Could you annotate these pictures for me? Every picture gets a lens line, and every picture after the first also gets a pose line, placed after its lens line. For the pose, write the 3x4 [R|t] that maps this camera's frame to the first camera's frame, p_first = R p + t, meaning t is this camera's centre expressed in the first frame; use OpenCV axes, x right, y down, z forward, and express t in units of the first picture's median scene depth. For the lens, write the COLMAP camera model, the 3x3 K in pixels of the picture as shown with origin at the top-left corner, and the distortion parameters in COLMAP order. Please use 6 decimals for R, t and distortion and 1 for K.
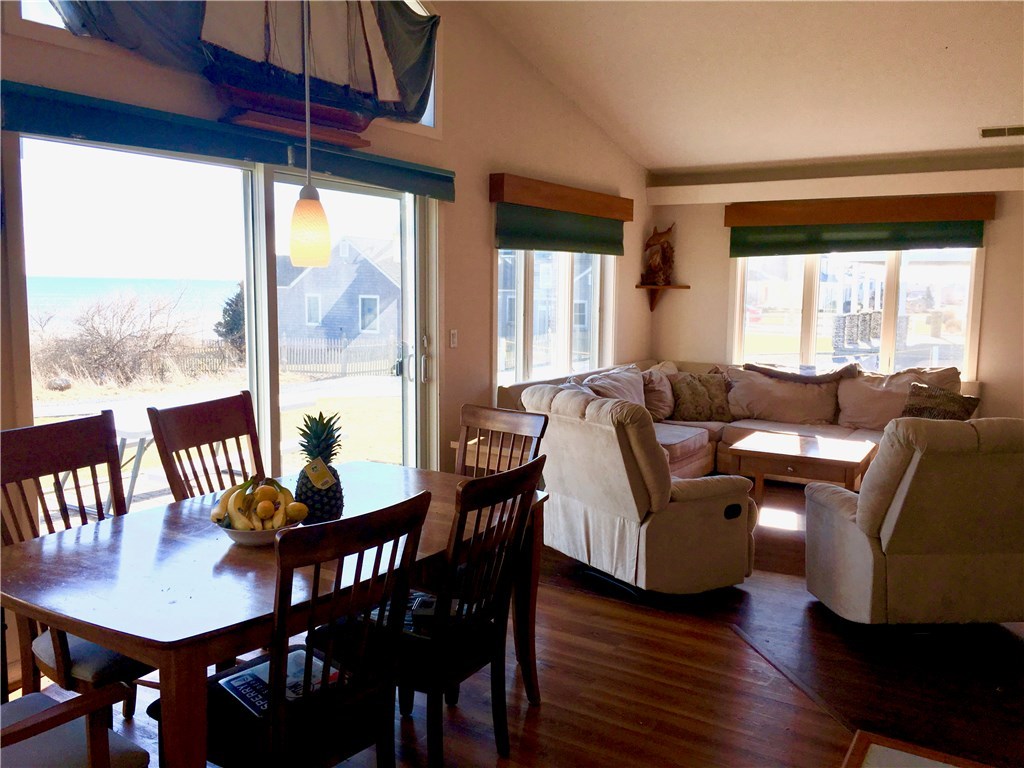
lens RADIAL K [[873.3, 0, 518.8], [0, 873.3, 385.5], [0, 0, 1]] dist [0.071530, -0.075314]
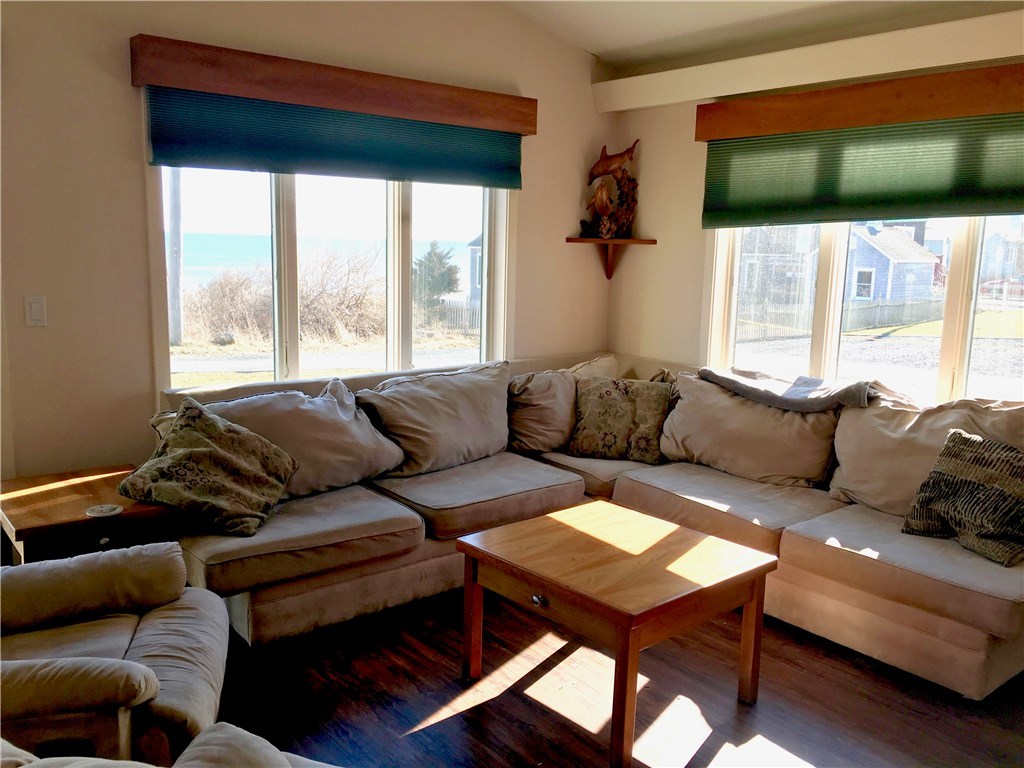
lens RADIAL K [[873.3, 0, 513.8], [0, 873.3, 388.0], [0, 0, 1]] dist [0.071530, -0.075314]
pose [[0.941573, 0.064621, -0.330552, 0.344281], [-0.050455, 0.997410, 0.051269, -0.036994], [0.333009, -0.031596, 0.942394, 0.399397]]
